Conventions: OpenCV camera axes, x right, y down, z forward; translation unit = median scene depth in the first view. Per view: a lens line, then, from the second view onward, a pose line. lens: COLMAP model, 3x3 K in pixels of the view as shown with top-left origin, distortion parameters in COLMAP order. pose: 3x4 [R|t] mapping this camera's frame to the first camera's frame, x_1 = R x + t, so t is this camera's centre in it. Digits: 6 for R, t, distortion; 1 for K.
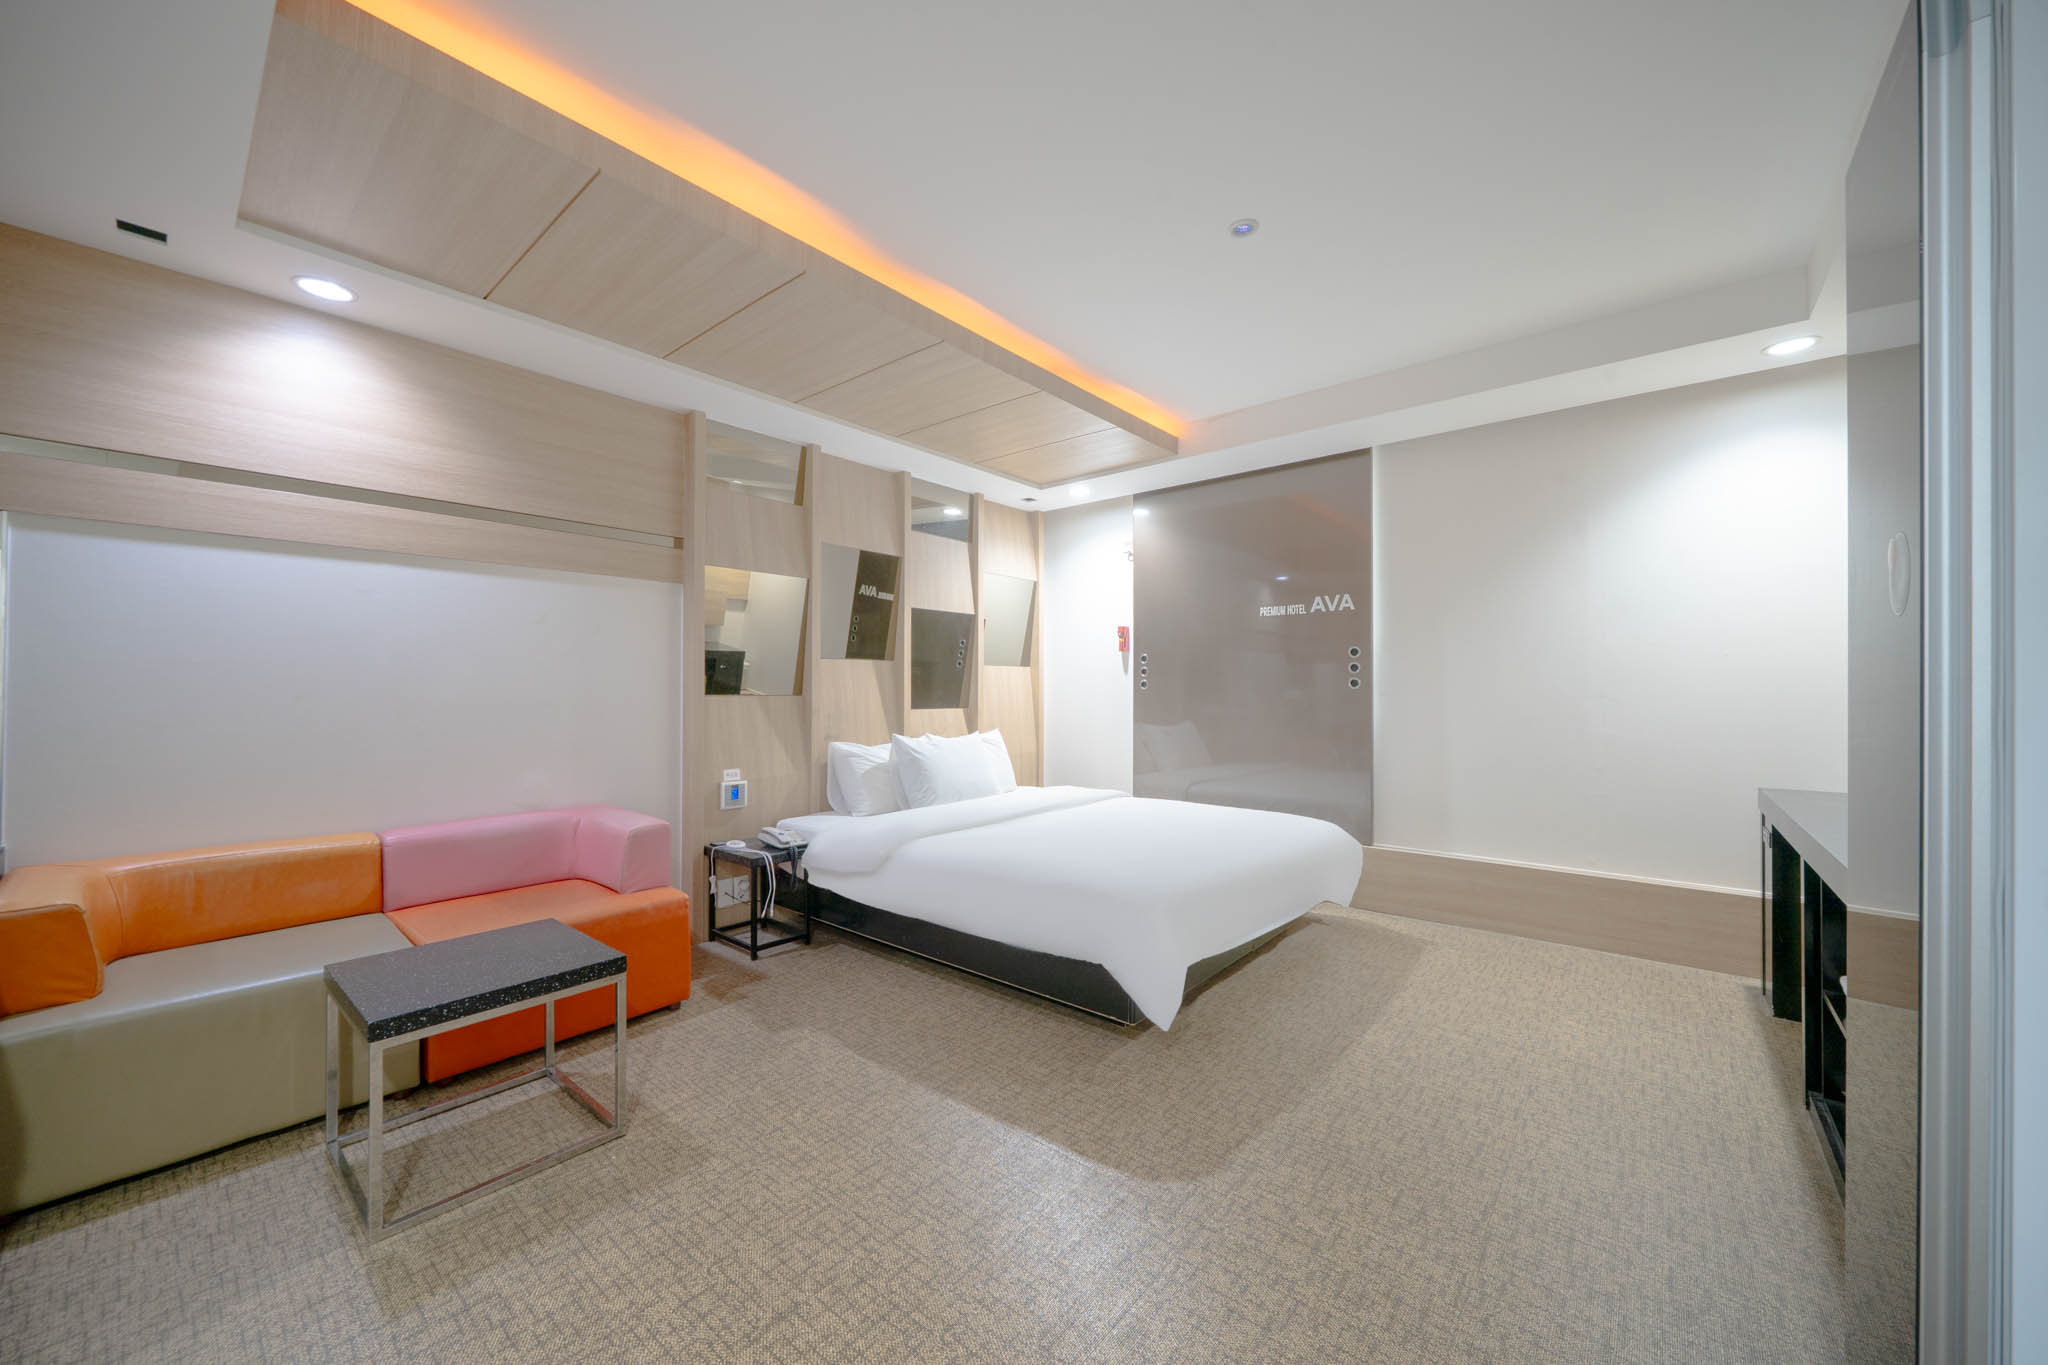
lens RADIAL K [[718.2, 0, 1026.7], [0, 718.2, 686.5], [0, 0, 1]] dist [-0.001028, 0.000118]
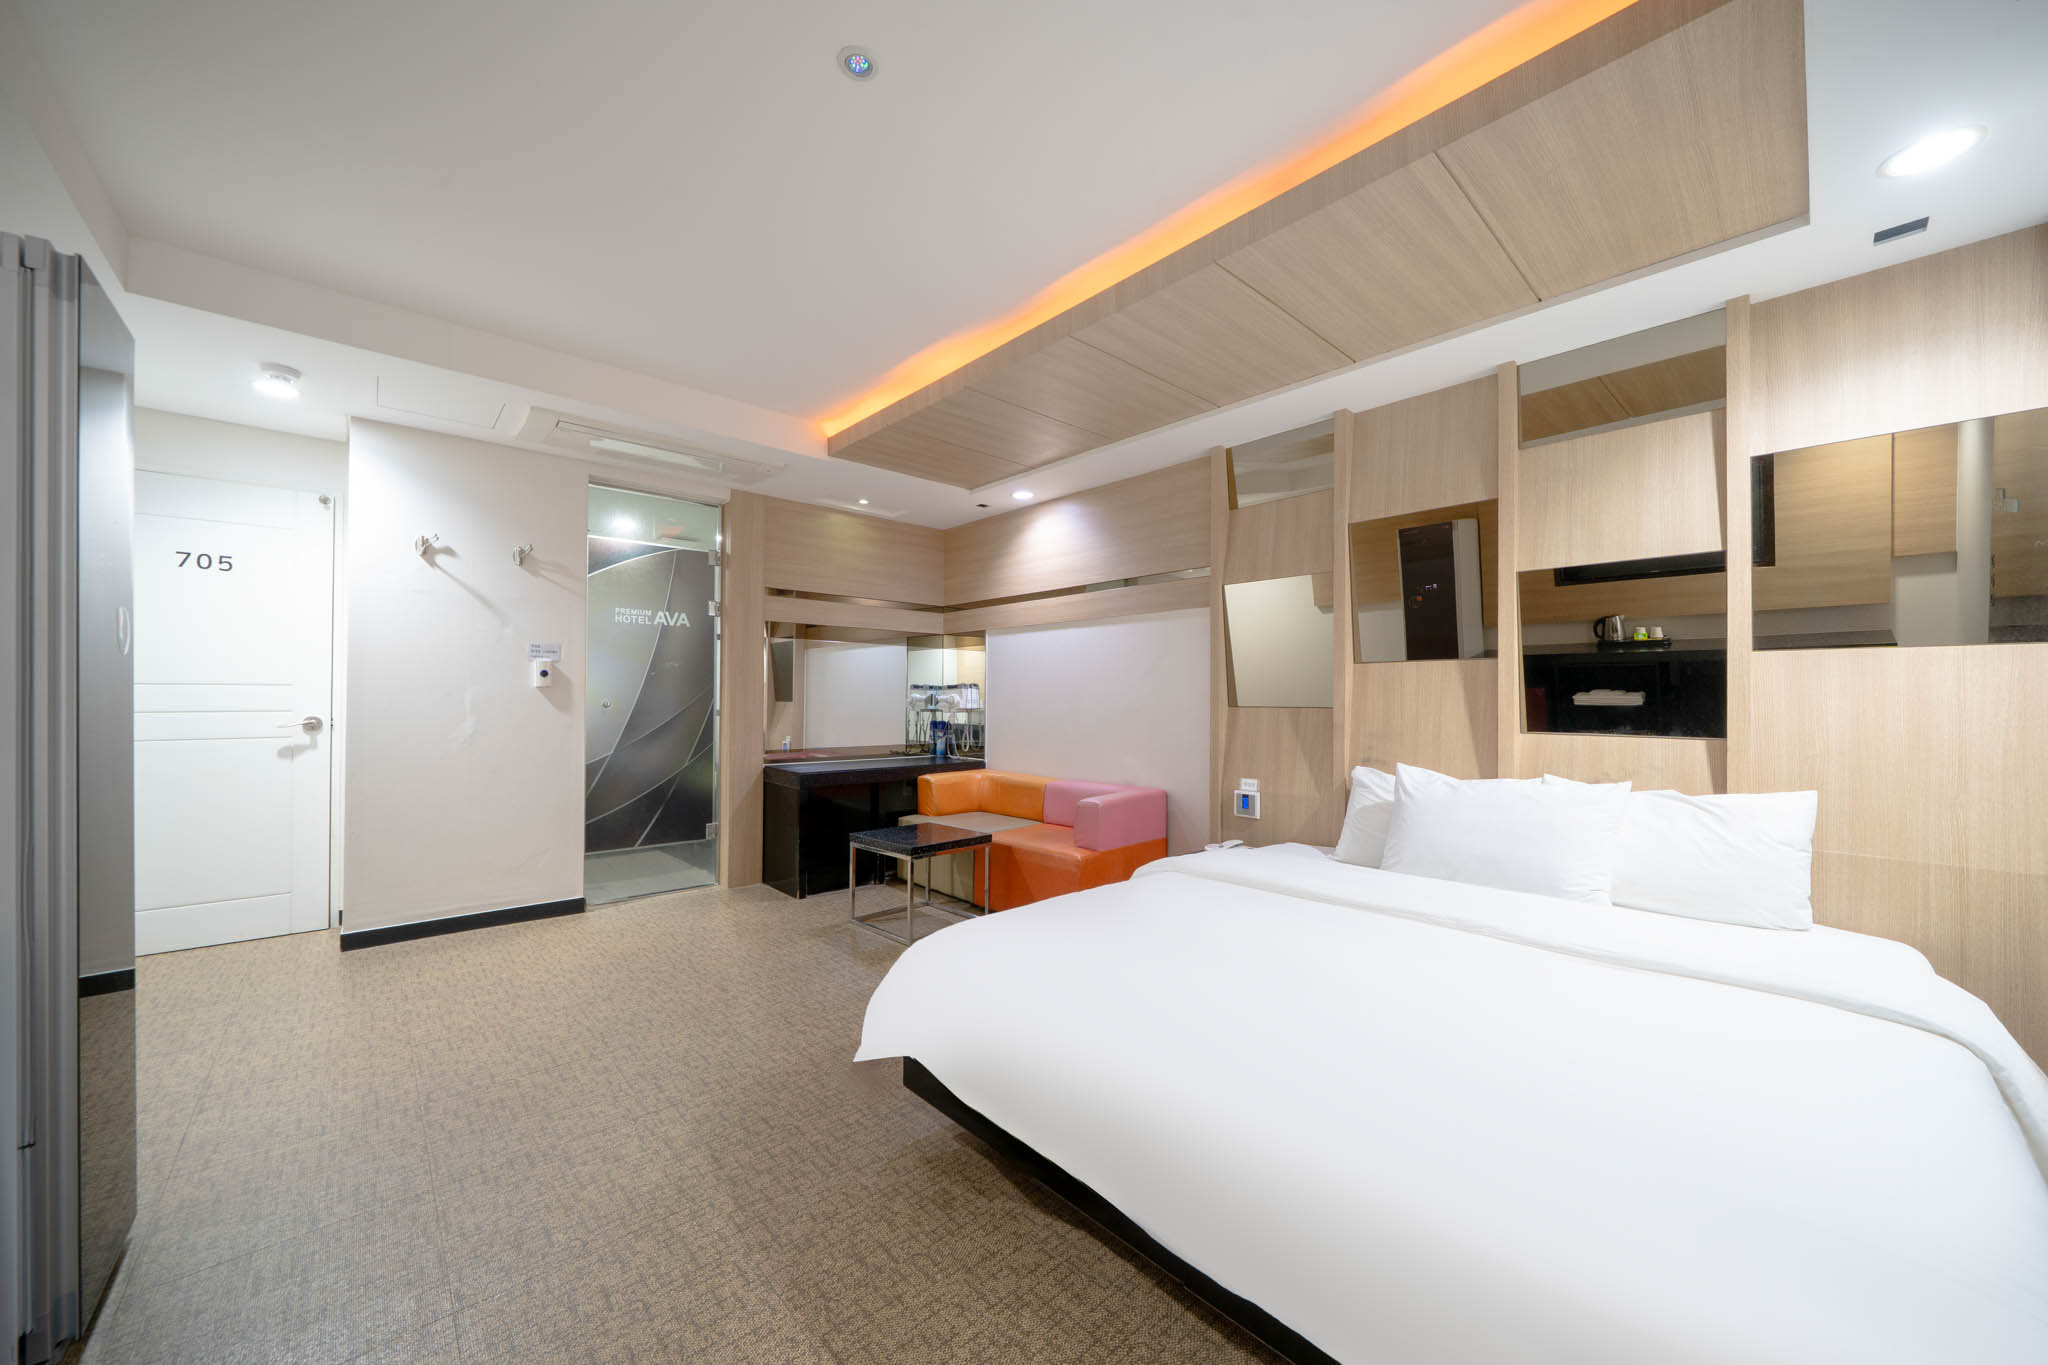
lens RADIAL K [[727.7, 0, 1031.9], [0, 727.7, 697.3], [0, 0, 1]] dist [-0.007911, -0.000016]
pose [[-0.099833, -0.005345, -0.994990, 0.646280], [-0.003177, 0.999982, -0.005053, 0.005386], [0.994999, 0.002657, -0.099848, 0.796818]]
